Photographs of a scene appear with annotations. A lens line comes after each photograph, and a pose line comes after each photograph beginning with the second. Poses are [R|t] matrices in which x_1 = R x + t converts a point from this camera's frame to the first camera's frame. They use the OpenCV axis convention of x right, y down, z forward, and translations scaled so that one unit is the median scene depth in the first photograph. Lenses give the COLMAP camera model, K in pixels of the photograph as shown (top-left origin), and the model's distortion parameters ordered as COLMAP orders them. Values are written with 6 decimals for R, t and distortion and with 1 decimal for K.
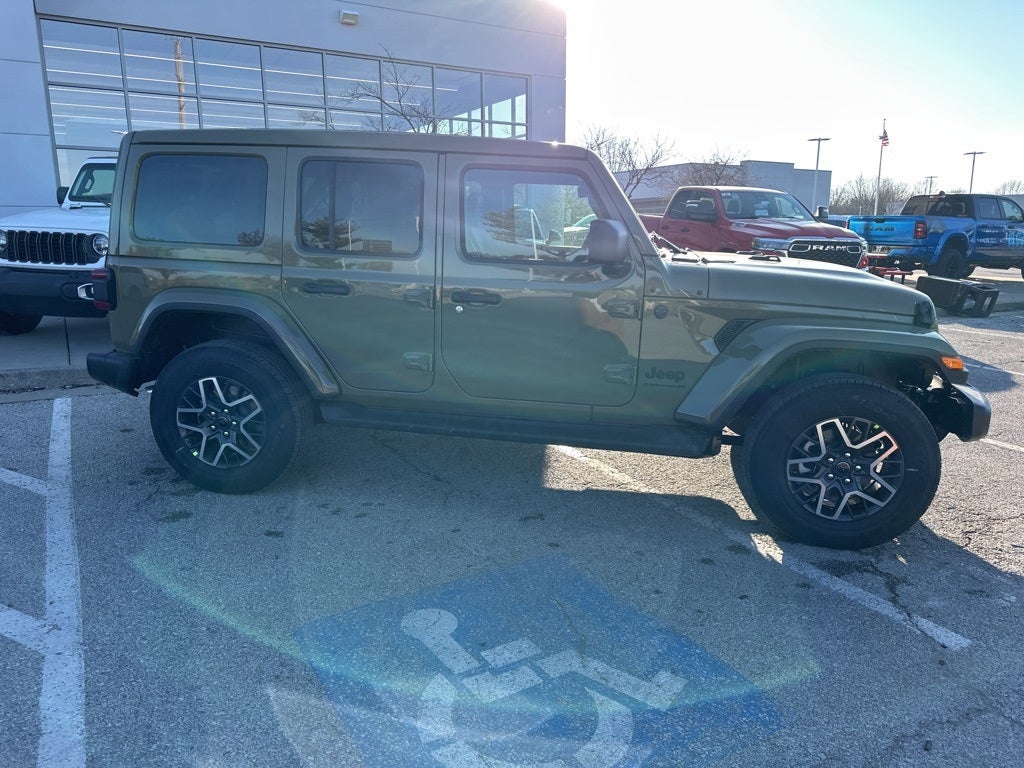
lens RADIAL K [[723.2, 0, 507.5], [0, 723.2, 374.5], [0, 0, 1]] dist [0.038954, -0.044784]
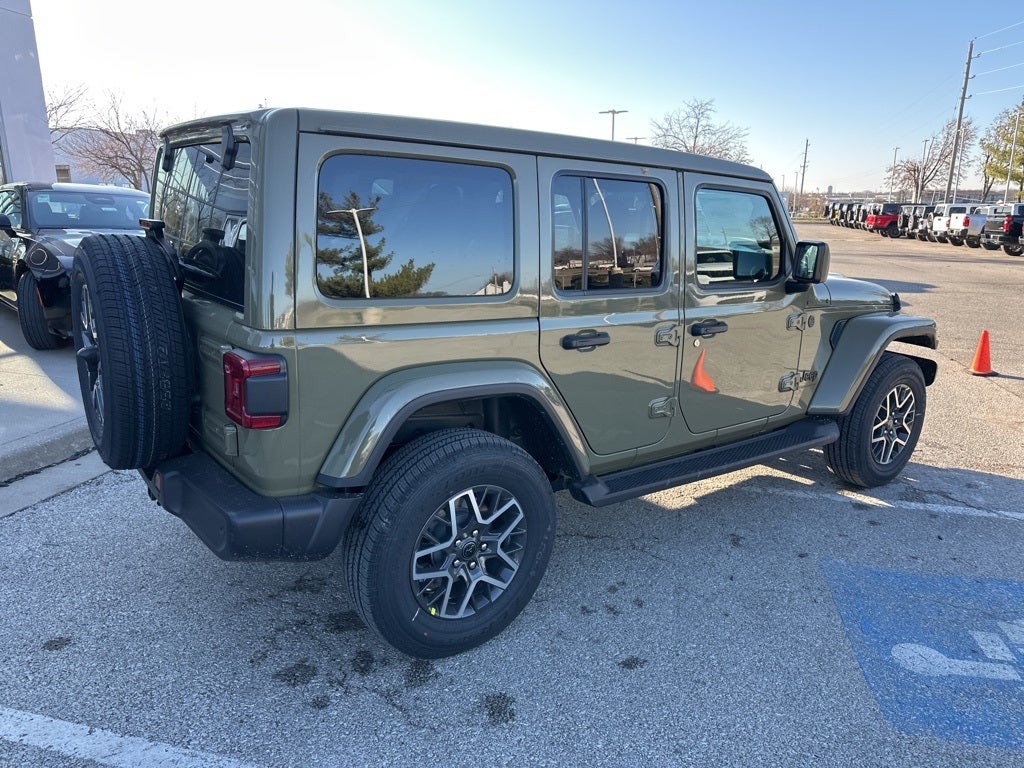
lens RADIAL K [[727.4, 0, 505.0], [0, 727.4, 378.8], [0, 0, 1]] dist [0.030656, -0.035751]
pose [[0.691999, -0.166831, 0.702357, -0.869835], [0.141819, 0.985388, 0.094331, -0.163240], [-0.707831, 0.034330, 0.705547, 0.511211]]
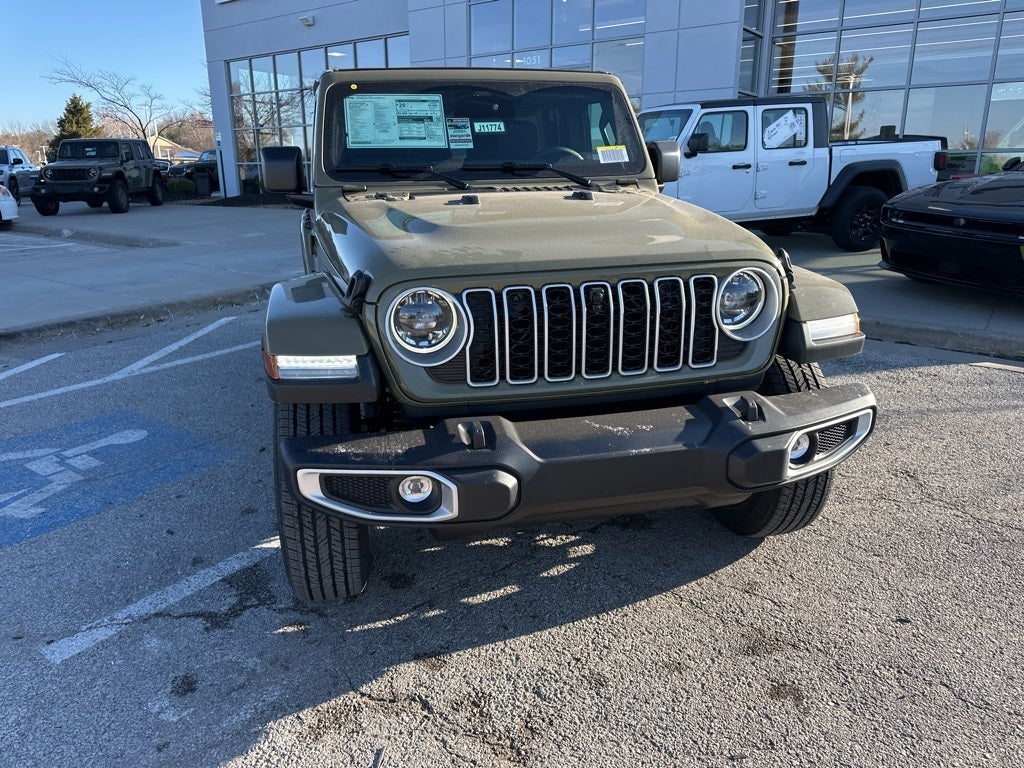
lens RADIAL K [[726.9, 0, 502.1], [0, 726.9, 370.6], [0, 0, 1]] dist [0.024262, -0.027800]
pose [[0.378109, 0.238309, -0.894563, 1.094168], [-0.181729, 0.966606, 0.180689, -0.139374], [0.907749, 0.094248, 0.408789, 0.805780]]
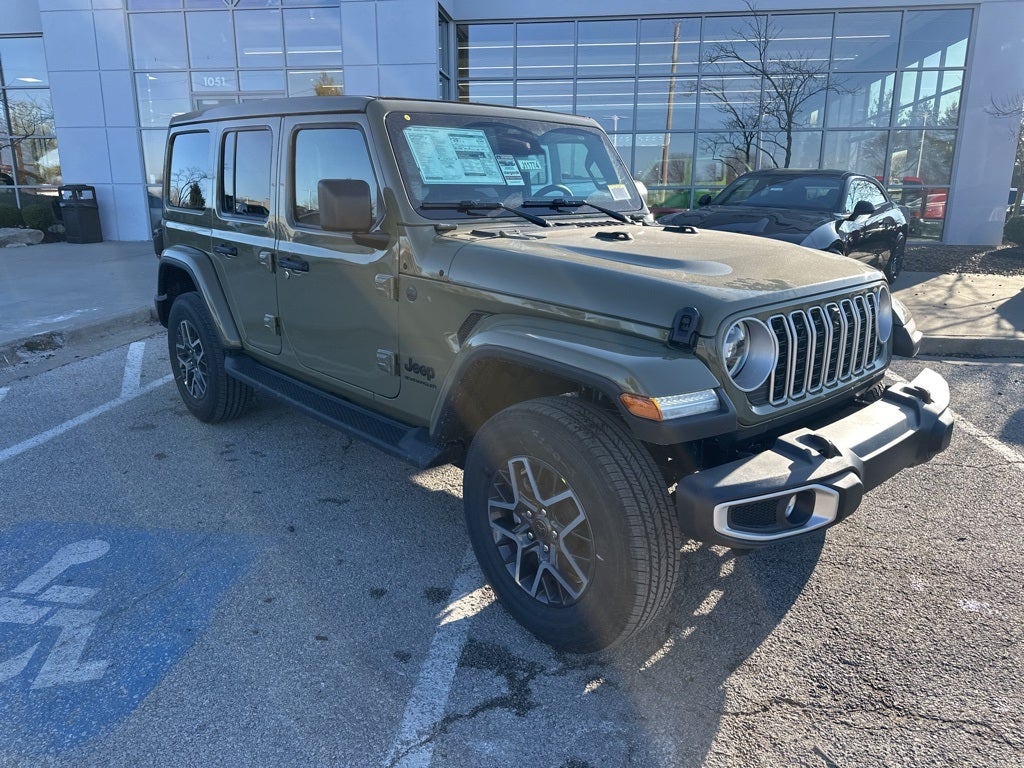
lens RADIAL K [[727.4, 0, 505.0], [0, 727.4, 378.8], [0, 0, 1]] dist [0.030656, -0.035751]
pose [[0.783373, 0.146112, -0.604134, 0.776675], [-0.124830, 0.989157, 0.077365, -0.063236], [0.608888, 0.014808, 0.793118, 0.379194]]
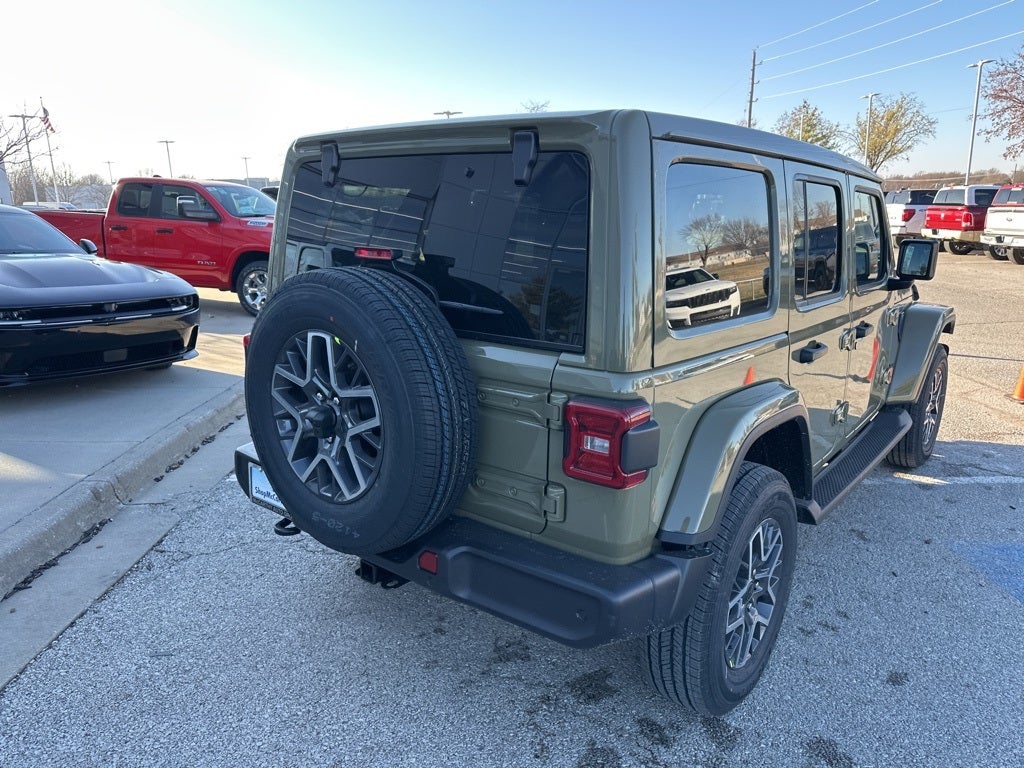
lens RADIAL K [[729.9, 0, 506.7], [0, 729.9, 385.0], [0, 0, 1]] dist [0.026844, -0.035002]
pose [[0.491060, -0.221237, 0.842564, -1.047336], [0.196746, 0.970388, 0.140134, -0.252283], [-0.848617, 0.096957, 0.520047, 0.875339]]
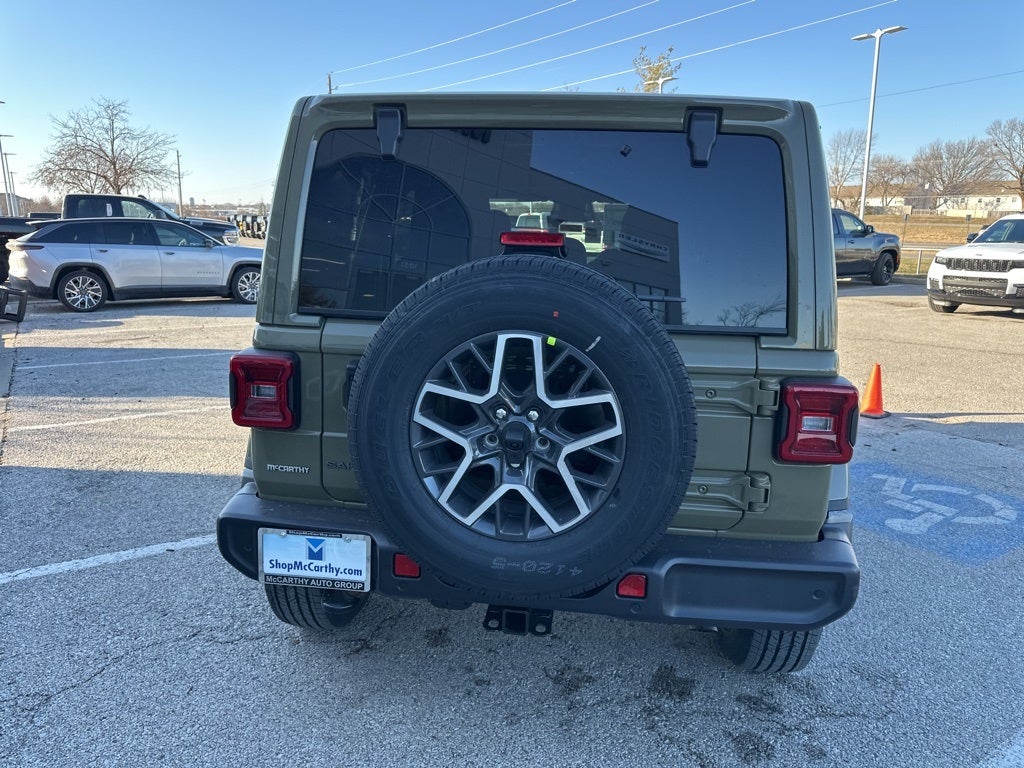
lens RADIAL K [[723.2, 0, 507.5], [0, 723.2, 374.5], [0, 0, 1]] dist [0.038954, -0.044784]
pose [[-0.058380, -0.208921, 0.976188, -1.080969], [0.189659, 0.957726, 0.216312, -0.315781], [-0.980113, 0.197771, -0.016288, 1.308359]]
